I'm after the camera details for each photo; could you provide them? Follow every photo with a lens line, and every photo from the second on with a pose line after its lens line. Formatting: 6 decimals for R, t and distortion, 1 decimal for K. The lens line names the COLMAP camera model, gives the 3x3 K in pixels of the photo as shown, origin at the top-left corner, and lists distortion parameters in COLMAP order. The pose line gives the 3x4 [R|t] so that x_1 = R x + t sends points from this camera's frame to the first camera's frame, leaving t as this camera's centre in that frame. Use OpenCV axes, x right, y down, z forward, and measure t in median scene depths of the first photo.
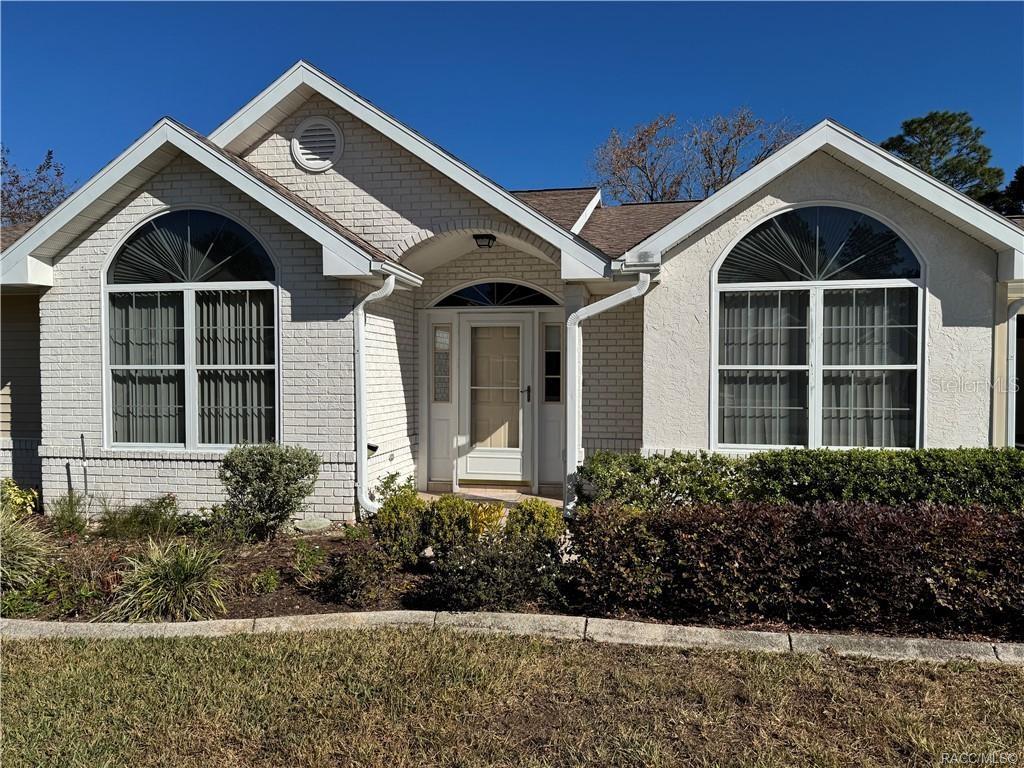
lens RADIAL K [[711.1, 0, 521.8], [0, 711.1, 381.4], [0, 0, 1]] dist [0.041381, -0.047125]
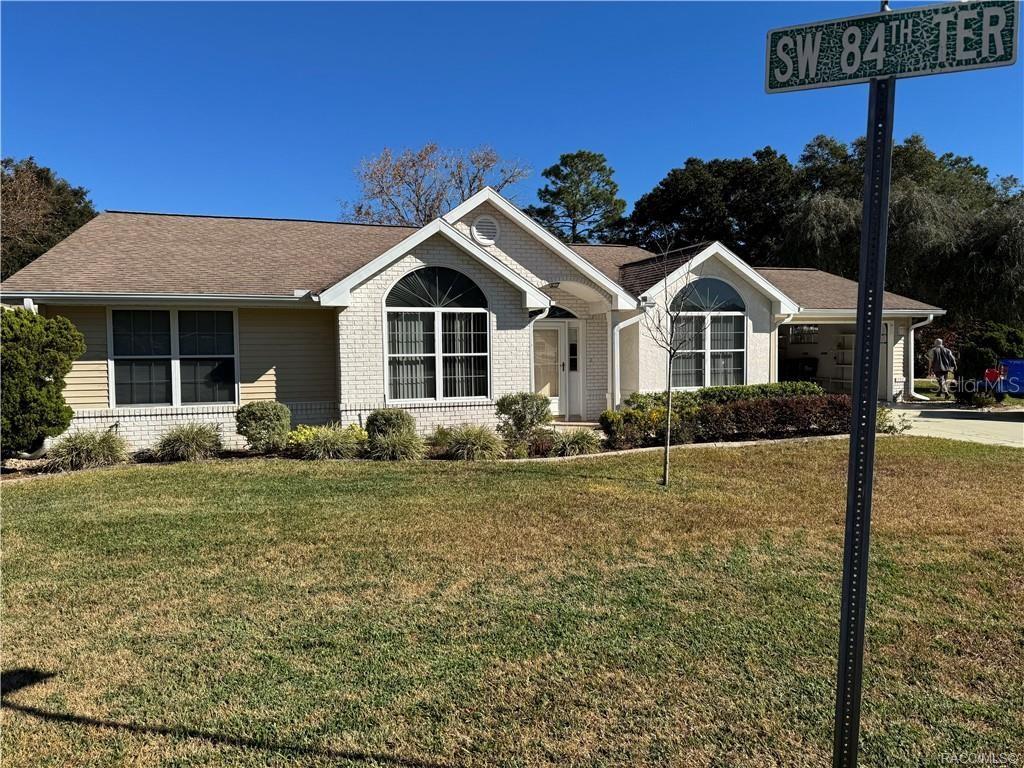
lens RADIAL K [[711.1, 0, 506.3], [0, 711.1, 388.9], [0, 0, 1]] dist [0.041381, -0.047125]
pose [[0.884967, -0.036905, 0.464189, -1.146195], [0.020031, 0.998949, 0.041232, -0.005132], [-0.465222, -0.027191, 0.884776, -0.655863]]
